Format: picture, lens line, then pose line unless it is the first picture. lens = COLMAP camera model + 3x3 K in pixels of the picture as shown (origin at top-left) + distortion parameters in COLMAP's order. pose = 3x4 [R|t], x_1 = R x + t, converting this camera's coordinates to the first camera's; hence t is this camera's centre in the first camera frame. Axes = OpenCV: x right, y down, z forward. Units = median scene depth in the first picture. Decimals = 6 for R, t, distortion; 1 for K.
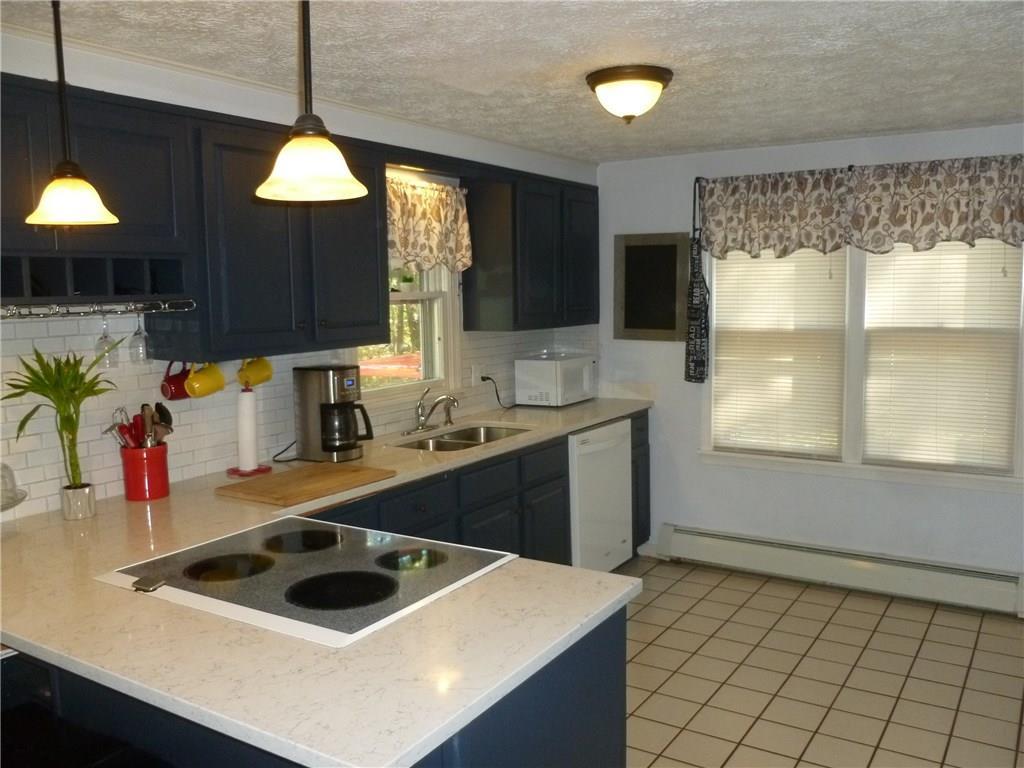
lens RADIAL K [[892.5, 0, 512.0], [0, 892.5, 384.0], [0, 0, 1]] dist [-0.003931, -0.002561]
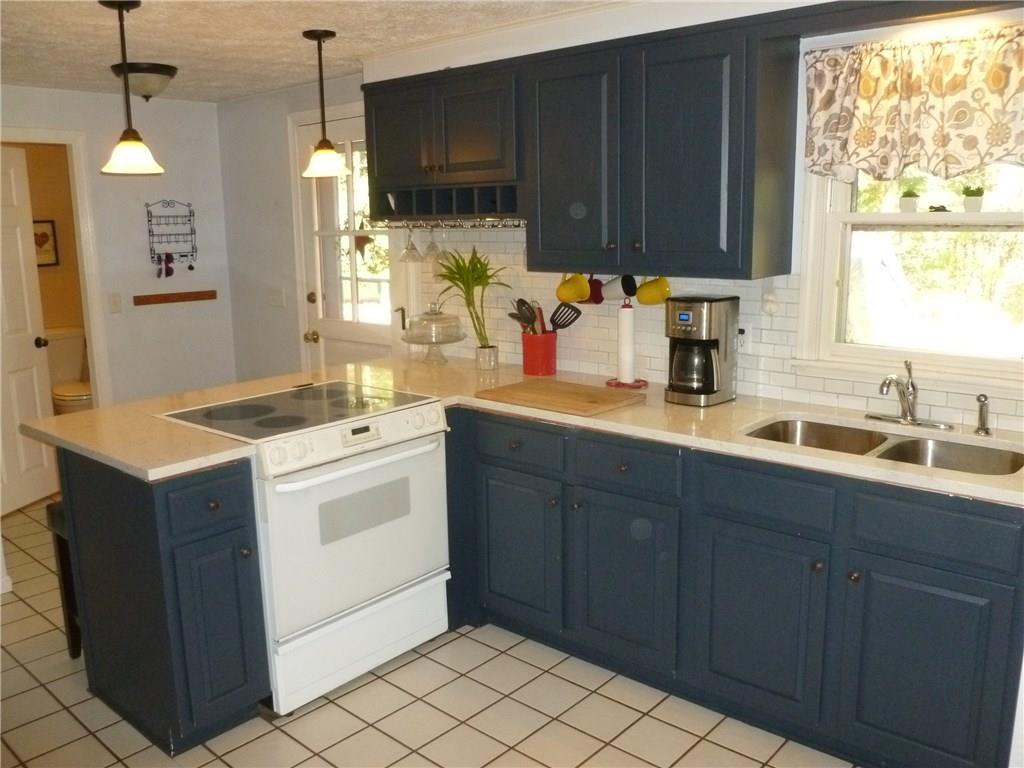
lens RADIAL K [[850.7, 0, 512.0], [0, 850.7, 384.0], [0, 0, 1]] dist [-0.043982, -0.002649]
pose [[-0.154281, 0.203695, -0.966802, 0.712434], [-0.093387, 0.971130, 0.219510, -0.112639], [0.983604, 0.124153, -0.130804, 1.029219]]
